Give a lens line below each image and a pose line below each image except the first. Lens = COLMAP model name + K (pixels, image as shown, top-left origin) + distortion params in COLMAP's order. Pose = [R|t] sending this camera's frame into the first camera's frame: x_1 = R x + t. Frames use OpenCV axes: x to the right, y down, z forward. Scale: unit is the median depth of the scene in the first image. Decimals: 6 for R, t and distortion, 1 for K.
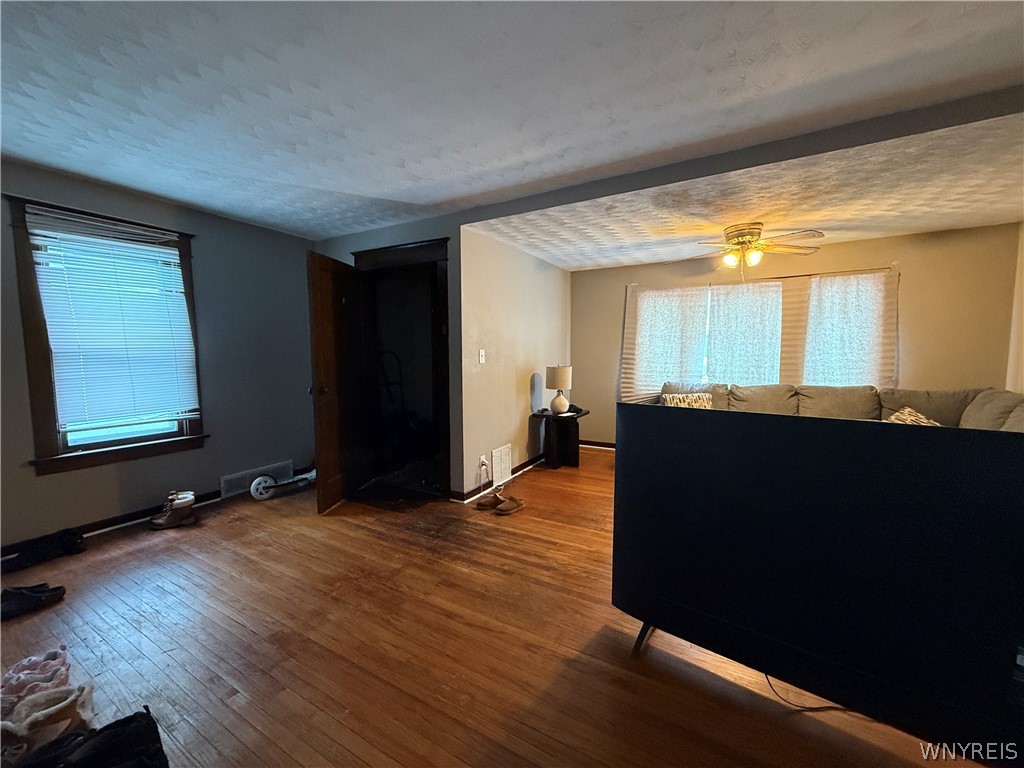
lens RADIAL K [[407.6, 0, 510.5], [0, 407.6, 383.7], [0, 0, 1]] dist [0.006004, 0.000236]
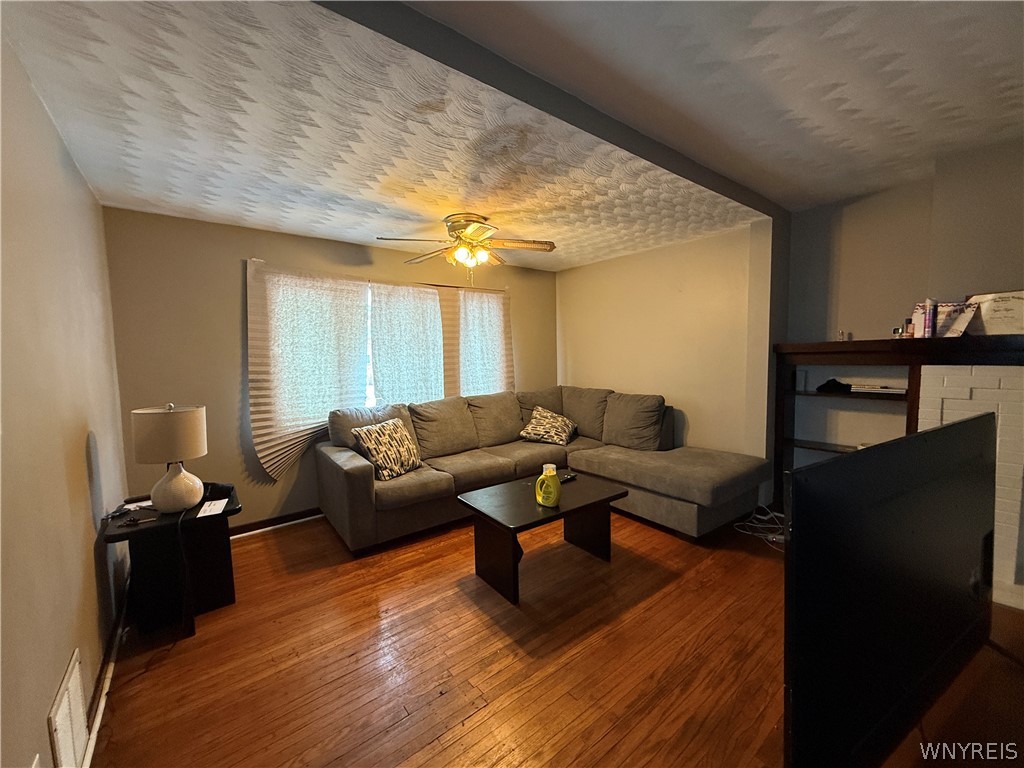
lens RADIAL K [[407.6, 0, 511.8], [0, 407.6, 383.7], [0, 0, 1]] dist [0.006004, 0.000236]
pose [[0.370898, -0.072606, 0.925831, -0.162941], [0.093006, 0.994831, 0.040758, -0.054393], [-0.924005, 0.070991, 0.375733, 0.492275]]
